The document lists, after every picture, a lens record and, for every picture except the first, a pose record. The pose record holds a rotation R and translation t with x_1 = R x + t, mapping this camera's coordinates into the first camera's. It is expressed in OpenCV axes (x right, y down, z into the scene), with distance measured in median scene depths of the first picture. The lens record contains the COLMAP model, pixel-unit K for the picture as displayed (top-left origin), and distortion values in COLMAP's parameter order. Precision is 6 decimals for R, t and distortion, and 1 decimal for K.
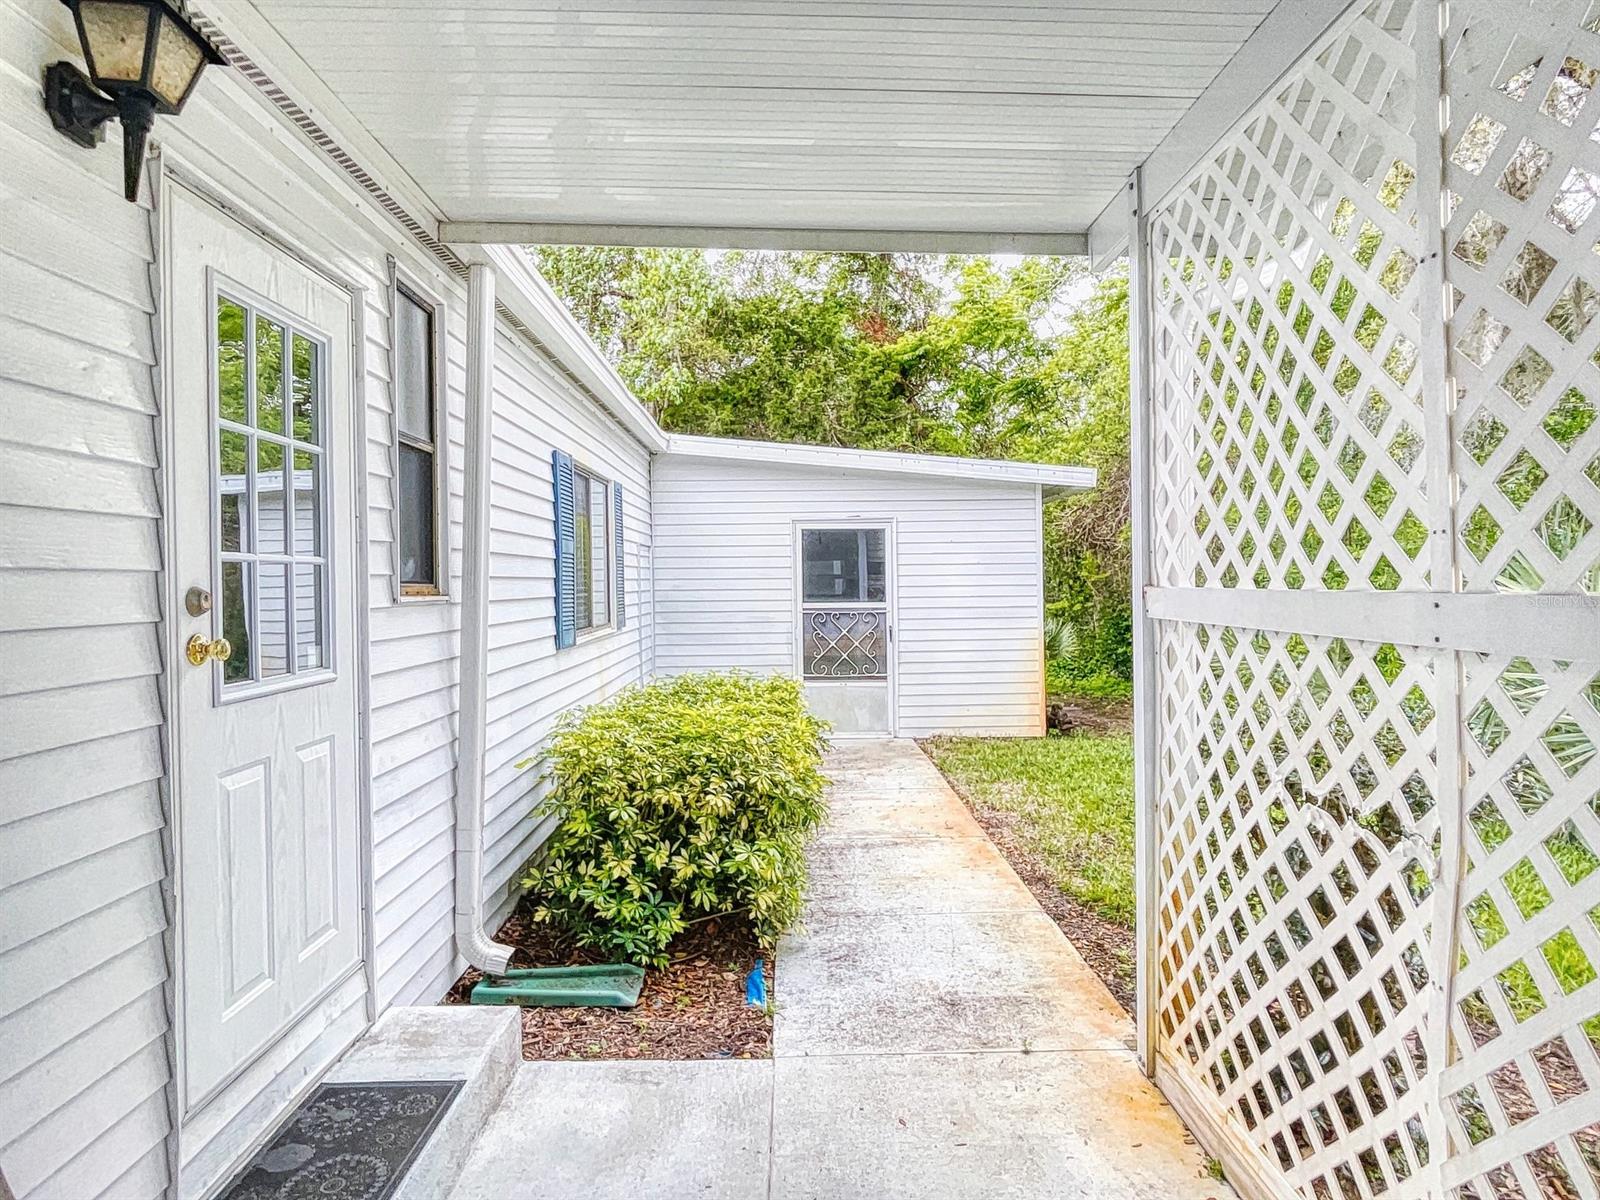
lens RADIAL K [[884.7, 0, 812.6], [0, 884.7, 596.4], [0, 0, 1]] dist [0.001001, 0.000233]
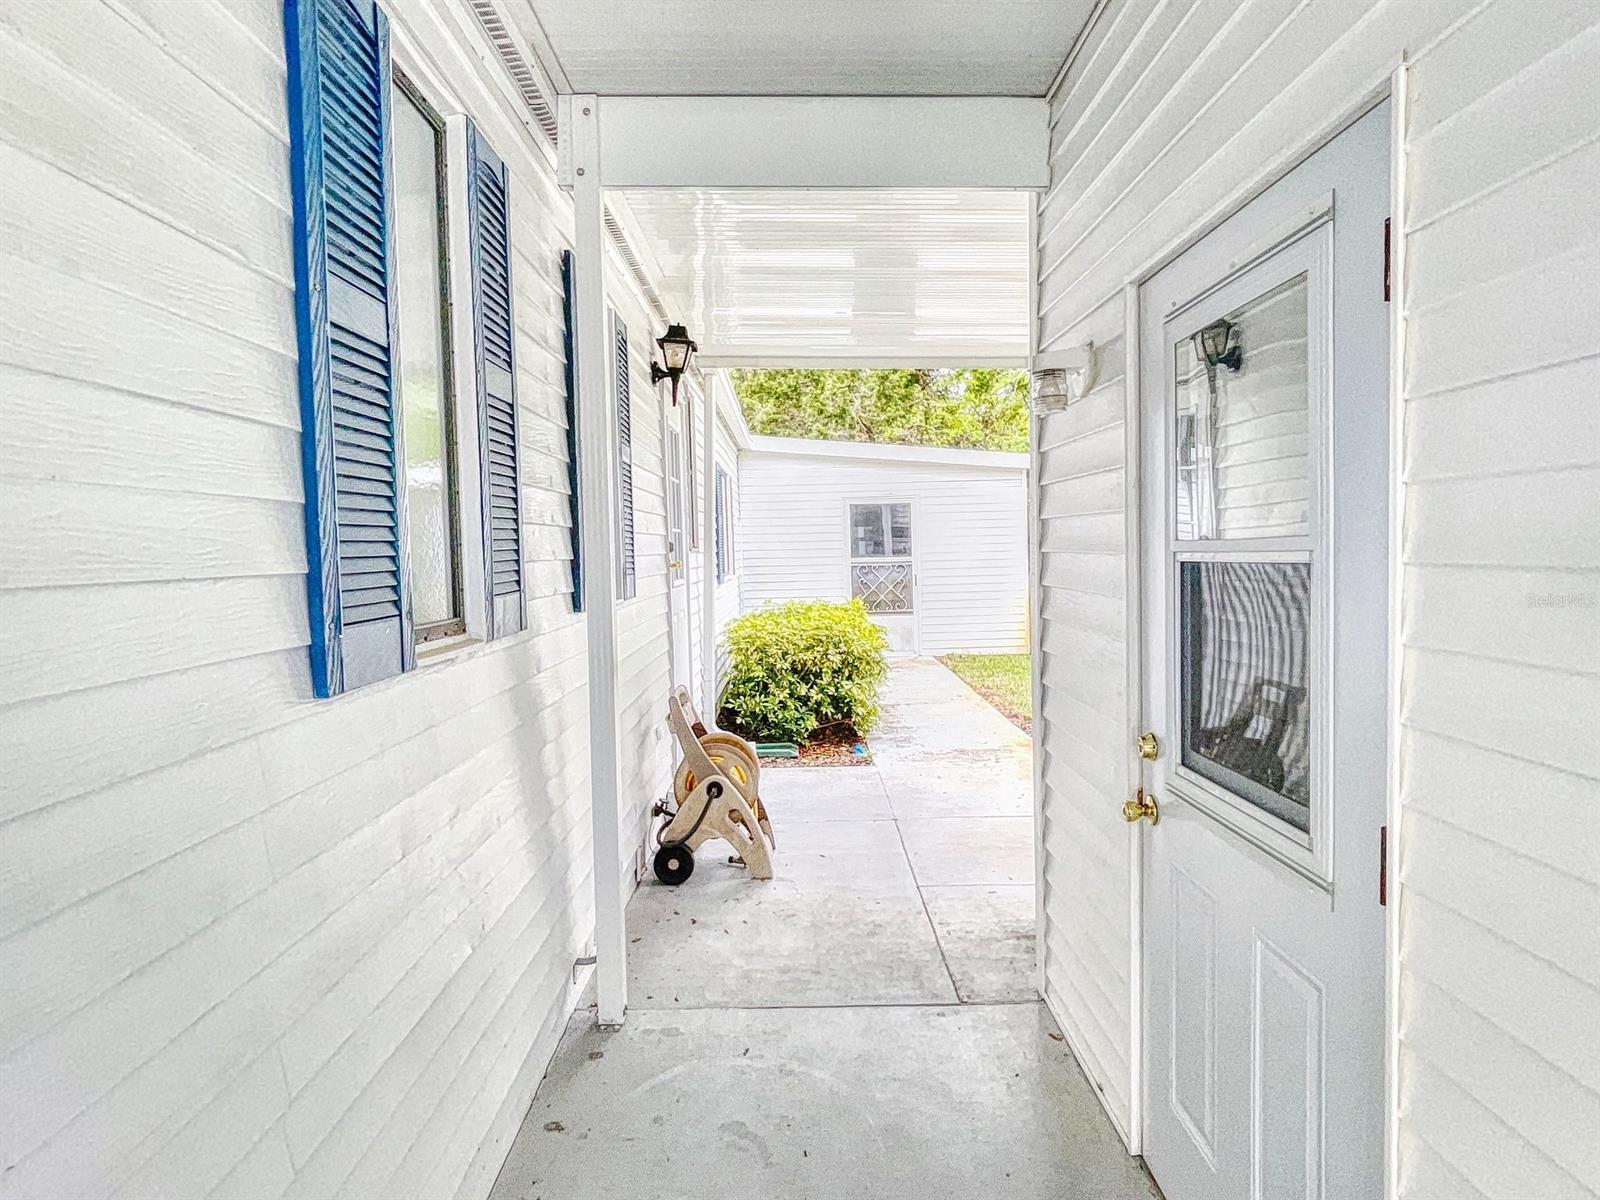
lens RADIAL K [[884.7, 0, 791.1], [0, 884.7, 593.3], [0, 0, 1]] dist [0.001001, 0.000233]
pose [[0.999273, -0.016274, -0.034482, -0.126555], [0.017445, 0.999272, 0.033943, 0.029072], [0.033904, -0.034520, 0.998829, -0.828811]]
